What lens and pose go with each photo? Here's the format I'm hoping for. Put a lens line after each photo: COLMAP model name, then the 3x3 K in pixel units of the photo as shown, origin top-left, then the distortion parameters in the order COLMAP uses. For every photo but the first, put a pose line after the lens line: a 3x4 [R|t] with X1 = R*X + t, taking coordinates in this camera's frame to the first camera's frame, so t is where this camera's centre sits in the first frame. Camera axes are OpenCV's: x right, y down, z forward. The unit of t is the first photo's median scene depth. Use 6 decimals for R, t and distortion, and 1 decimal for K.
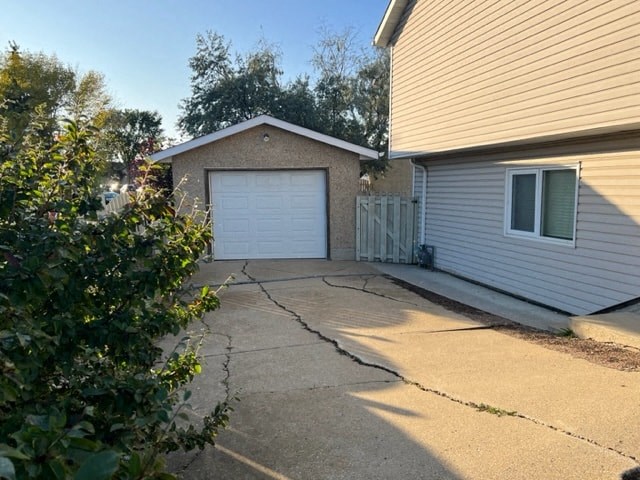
lens RADIAL K [[475.3, 0, 323.6], [0, 475.3, 239.1], [0, 0, 1]] dist [0.078016, -0.090867]
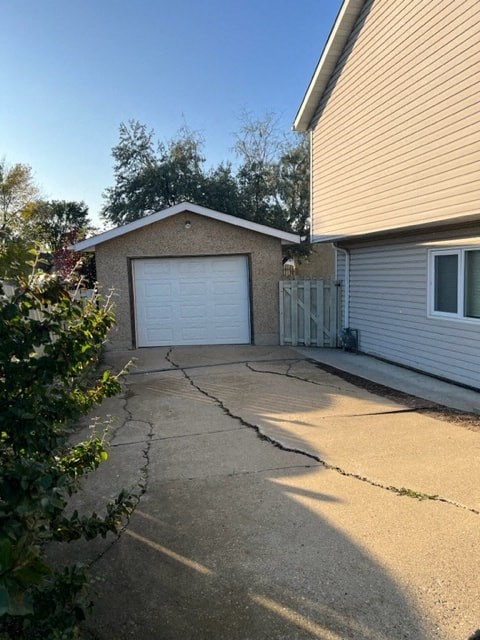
lens RADIAL K [[475.3, 0, 242.4], [0, 475.3, 318.6], [0, 0, 1]] dist [0.078016, -0.090867]
pose [[0.999657, -0.019330, -0.017668, 0.009900], [0.019084, 0.999720, -0.013968, 0.001717], [0.017933, 0.013626, 0.999746, 0.002965]]
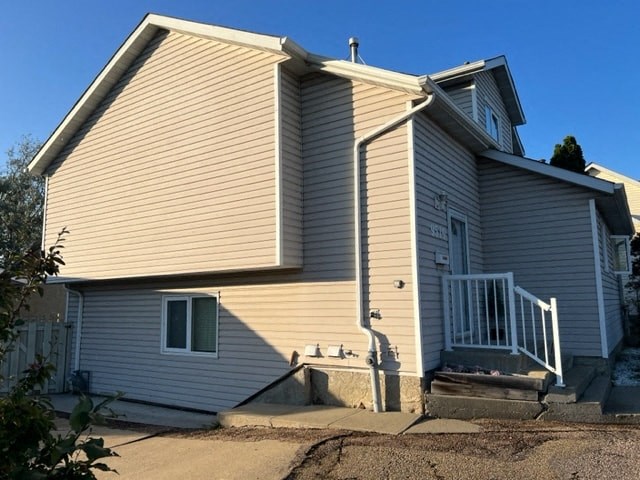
lens RADIAL K [[475.3, 0, 323.6], [0, 475.3, 239.1], [0, 0, 1]] dist [0.078016, -0.090867]
pose [[0.752306, 0.079022, 0.654057, -0.092401], [0.084959, 0.972854, -0.215260, 0.005824], [-0.653313, 0.217510, 0.725170, -0.131822]]
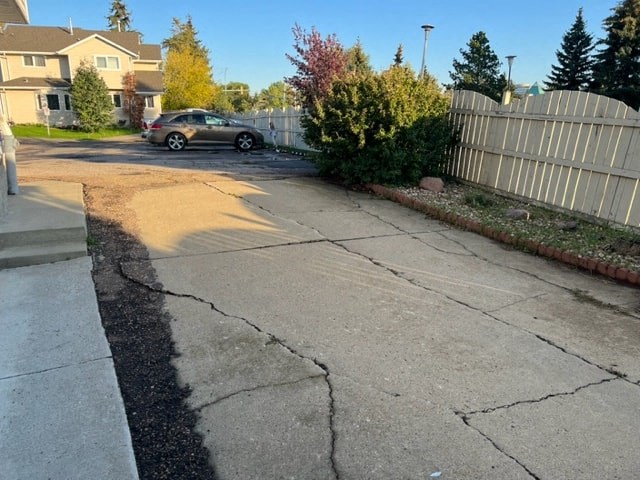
lens RADIAL K [[475.3, 0, 323.6], [0, 475.3, 239.1], [0, 0, 1]] dist [0.078016, -0.090867]
pose [[-0.981509, 0.047213, -0.185503, 0.131315], [-0.020099, 0.938328, 0.345162, -0.089561], [0.190359, 0.342508, -0.920028, 1.162730]]
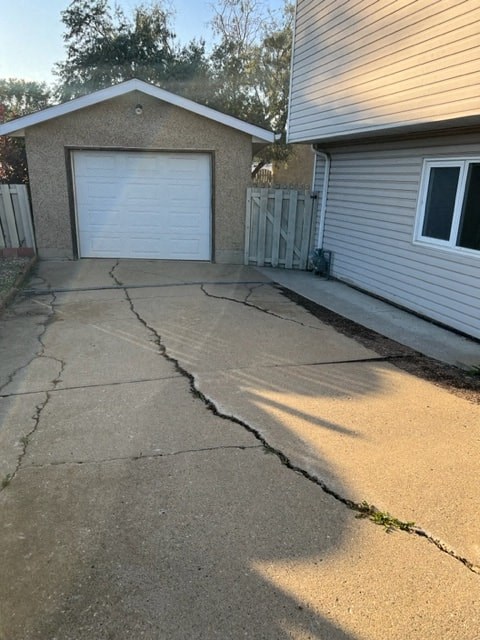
lens RADIAL K [[475.3, 0, 242.4], [0, 475.3, 318.6], [0, 0, 1]] dist [0.078016, -0.090867]
pose [[0.999008, 0.027867, 0.034741, 0.045450], [-0.033568, 0.983792, 0.176141, -0.012957], [-0.029269, -0.177133, 0.983752, 0.137960]]
